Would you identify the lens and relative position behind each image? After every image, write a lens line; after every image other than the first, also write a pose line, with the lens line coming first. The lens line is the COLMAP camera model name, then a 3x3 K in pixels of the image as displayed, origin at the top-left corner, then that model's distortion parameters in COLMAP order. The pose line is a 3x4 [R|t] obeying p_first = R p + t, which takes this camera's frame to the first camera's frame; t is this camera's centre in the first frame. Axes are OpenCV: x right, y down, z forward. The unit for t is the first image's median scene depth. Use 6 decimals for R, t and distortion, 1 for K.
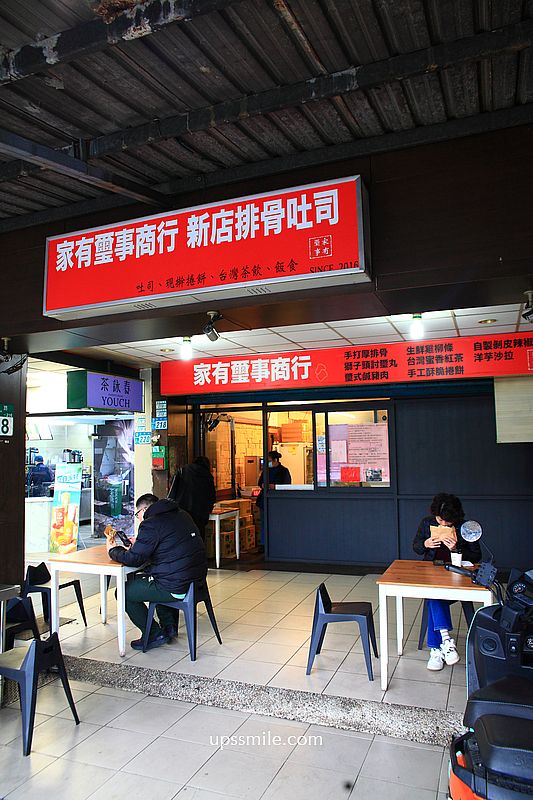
lens RADIAL K [[568.7, 0, 266.5], [0, 568.7, 400.0], [0, 0, 1]] dist [-0.093332, 0.002324]
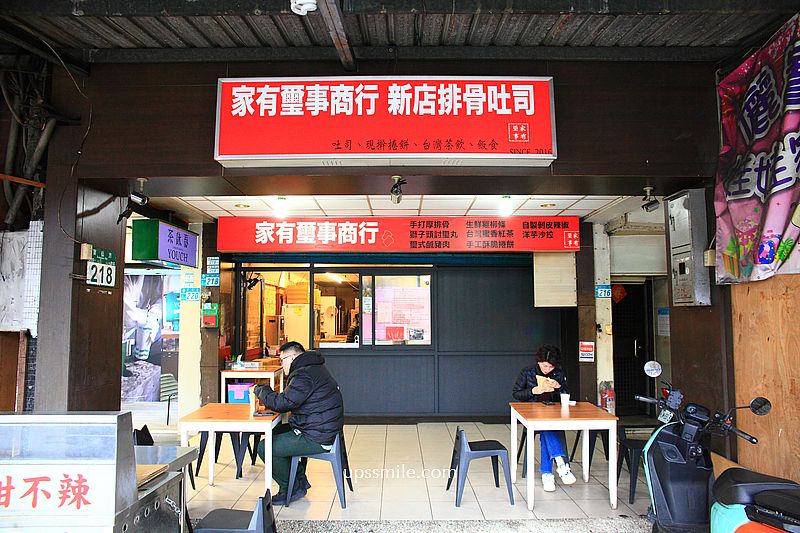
lens RADIAL K [[547.4, 0, 400.0], [0, 547.4, 266.5], [0, 0, 1]] dist [-0.083301, 0.004285]
pose [[0.930517, 0.047316, 0.363178, -0.431423], [-0.046689, 0.998854, -0.010511, 0.024520], [-0.363259, -0.007176, 0.931660, 0.032494]]
